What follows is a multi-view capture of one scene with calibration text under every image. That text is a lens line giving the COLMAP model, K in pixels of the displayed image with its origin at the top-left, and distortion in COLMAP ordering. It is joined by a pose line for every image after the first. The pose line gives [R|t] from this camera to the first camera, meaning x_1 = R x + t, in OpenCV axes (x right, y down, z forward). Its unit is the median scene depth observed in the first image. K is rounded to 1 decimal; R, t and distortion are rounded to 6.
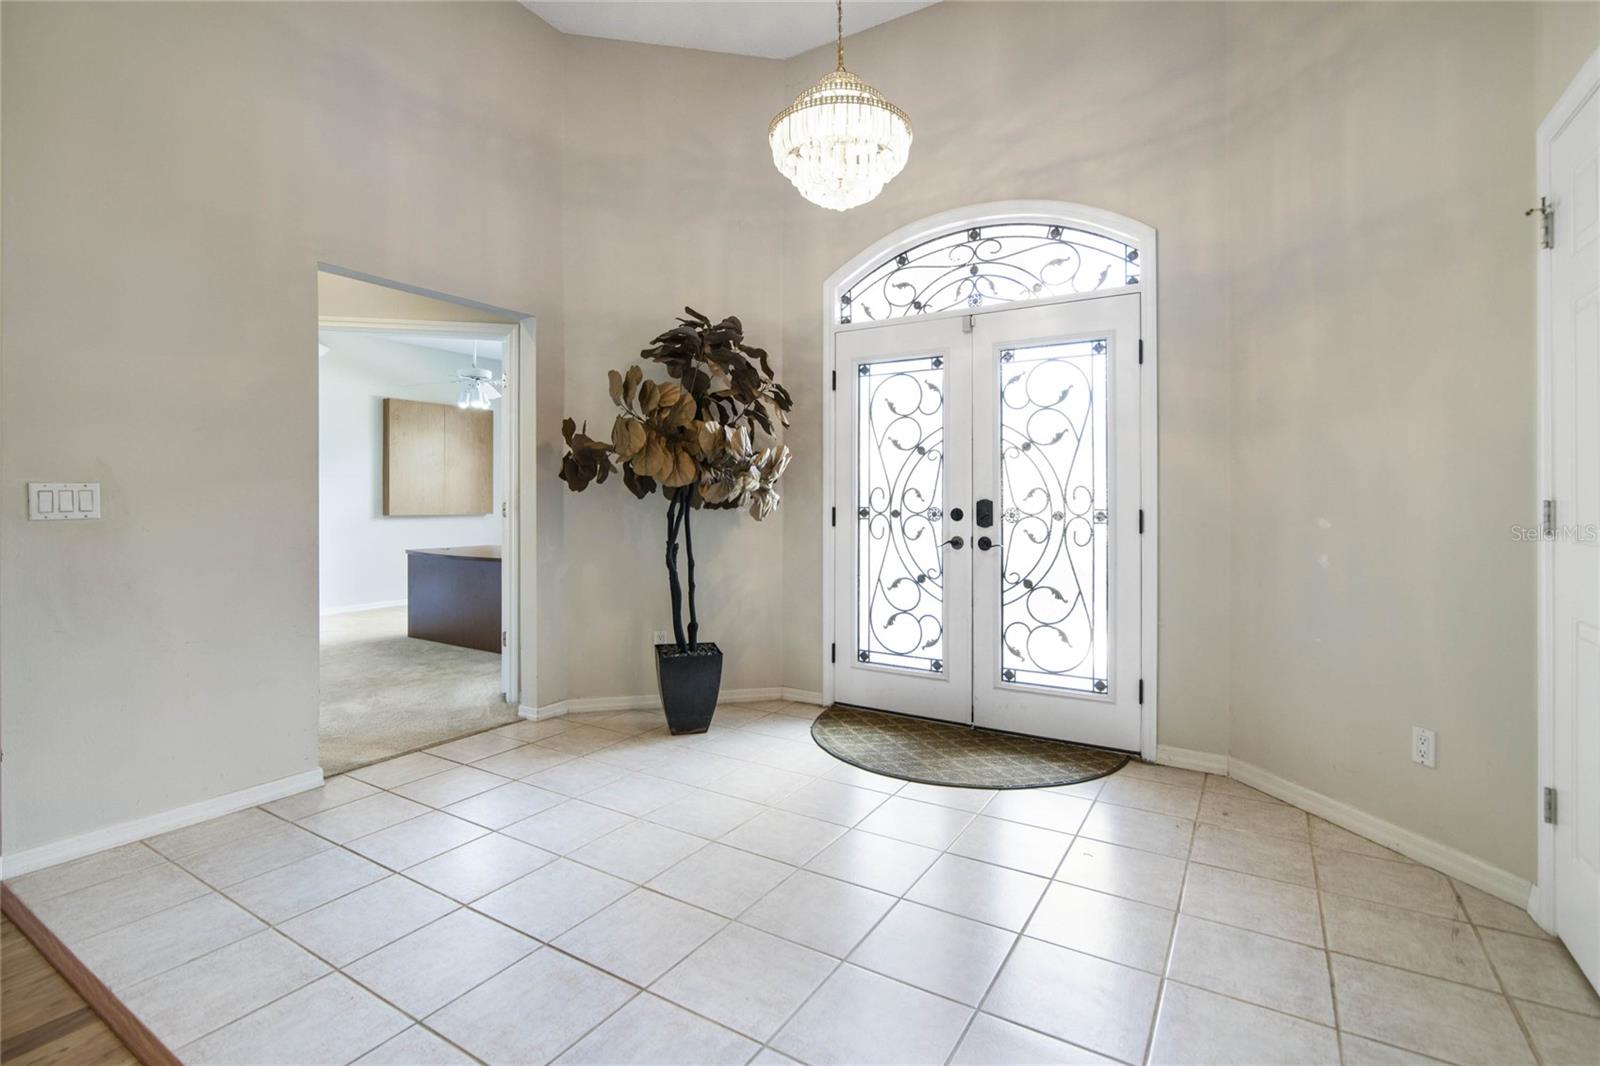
lens RADIAL K [[738.7, 0, 796.3], [0, 738.7, 493.9], [0, 0, 1]] dist [-0.001439, -0.000073]
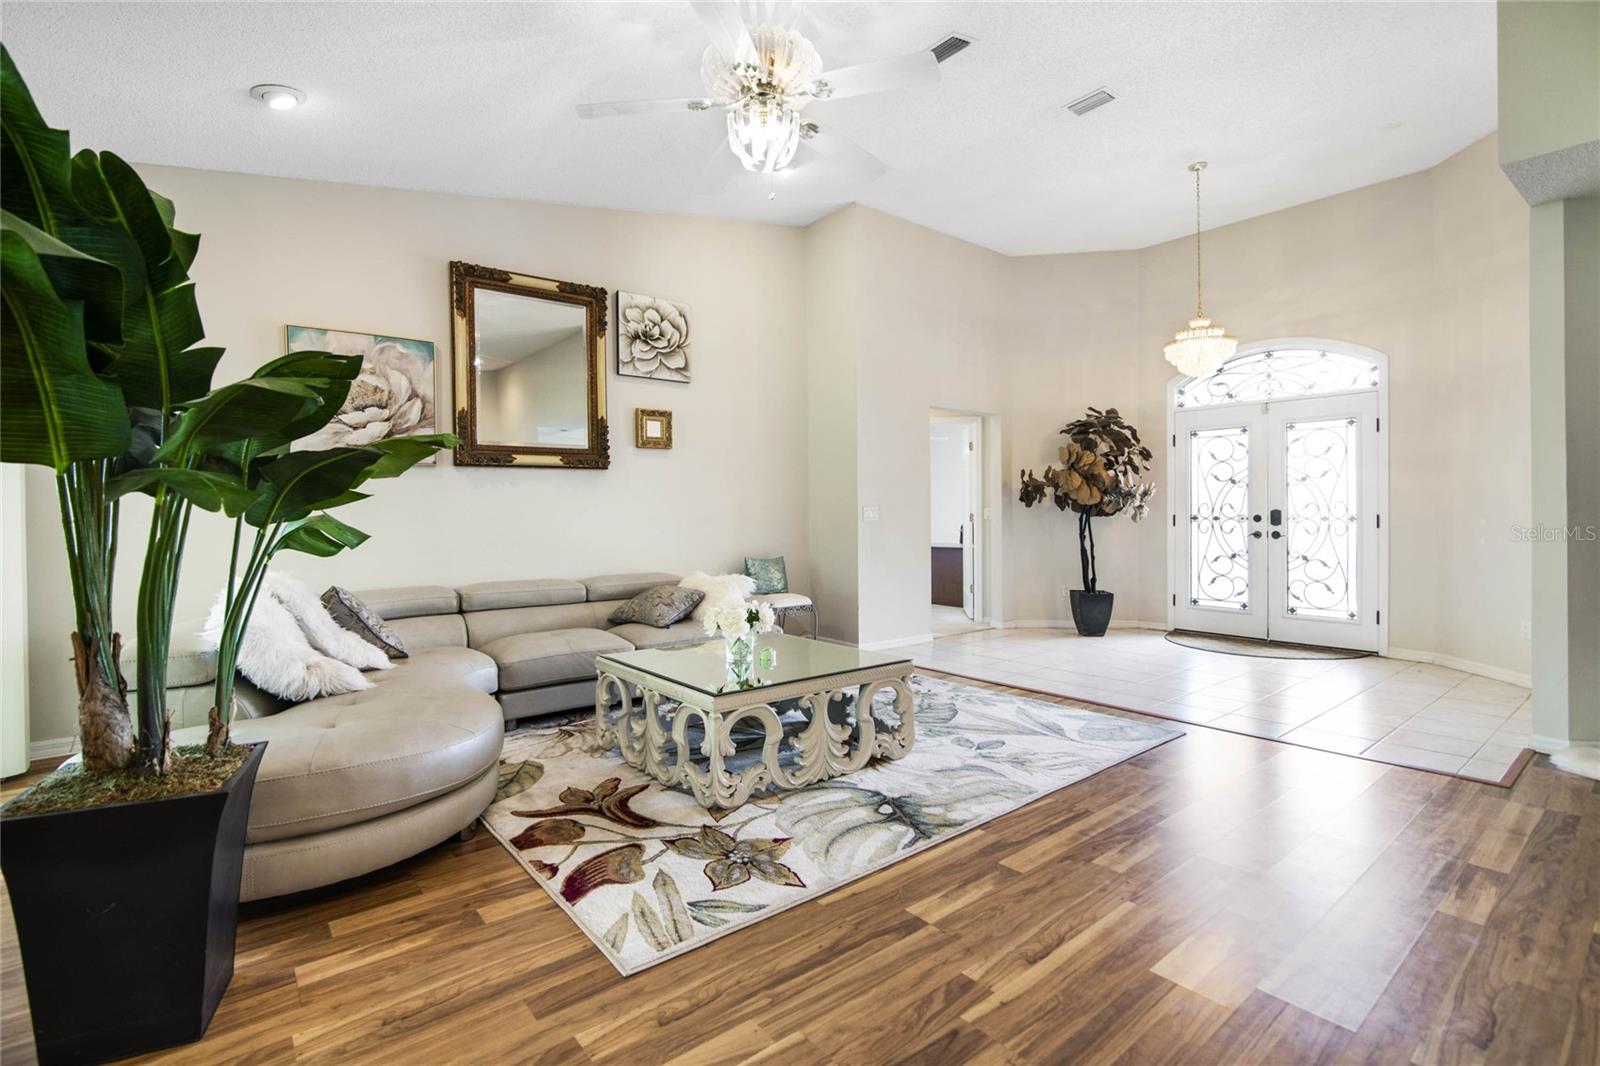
lens RADIAL K [[736.3, 0, 798.1], [0, 736.3, 518.6], [0, 0, 1]] dist [-0.001706, 0.000048]
pose [[0.946883, -0.005585, -0.321529, -0.248216], [0.011150, 0.999818, 0.015469, -0.010637], [0.321384, -0.018232, 0.946773, -0.981118]]
